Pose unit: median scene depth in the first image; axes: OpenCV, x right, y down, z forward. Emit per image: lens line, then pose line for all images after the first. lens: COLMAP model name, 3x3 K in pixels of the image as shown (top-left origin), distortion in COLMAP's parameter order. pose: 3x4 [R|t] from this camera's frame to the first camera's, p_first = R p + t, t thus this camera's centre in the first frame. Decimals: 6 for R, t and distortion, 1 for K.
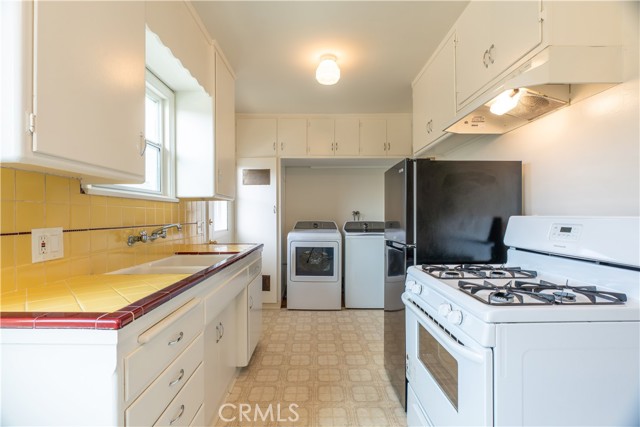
lens RADIAL K [[291.9, 0, 314.2], [0, 291.9, 214.0], [0, 0, 1]] dist [-0.008749, 0.000799]
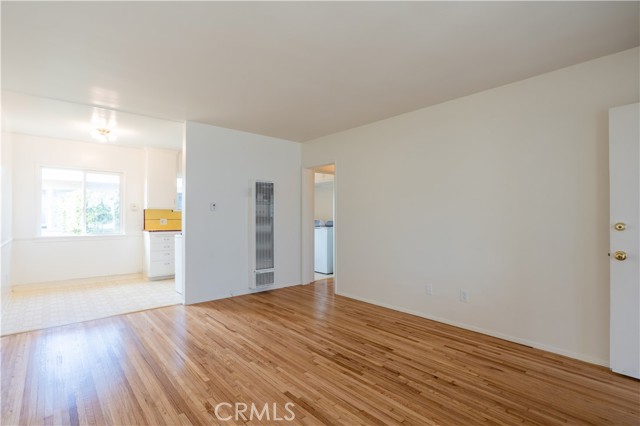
lens RADIAL K [[306.8, 0, 314.5], [0, 306.8, 216.1], [0, 0, 1]] dist [-0.011798, 0.003492]
pose [[0.653445, 0.004006, -0.756964, 1.574291], [0.001065, 0.999980, 0.006211, -0.010410], [0.756974, -0.004865, 0.653427, -0.176216]]
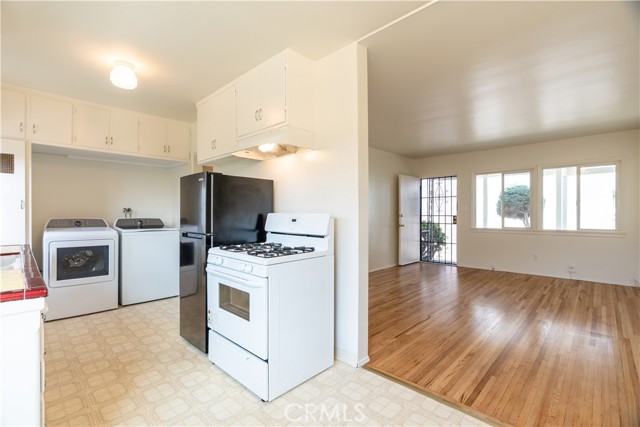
lens RADIAL K [[295.5, 0, 314.2], [0, 295.5, 213.8], [0, 0, 1]] dist [-0.003407, 0.000500]
pose [[0.699255, 0.001319, 0.714871, -0.155529], [-0.007843, 0.999952, 0.005826, -0.000715], [-0.714830, -0.009681, 0.699232, -0.165071]]
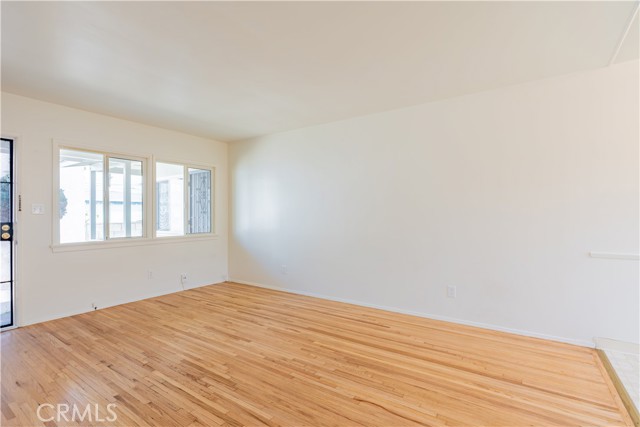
lens RADIAL K [[306.8, 0, 316.6], [0, 306.8, 214.7], [0, 0, 1]] dist [-0.011798, 0.003492]
pose [[-0.822375, 0.009581, 0.568865, 0.511828], [0.003138, 0.999919, -0.012304, 0.003871], [-0.568937, -0.008333, -0.822339, 0.712027]]
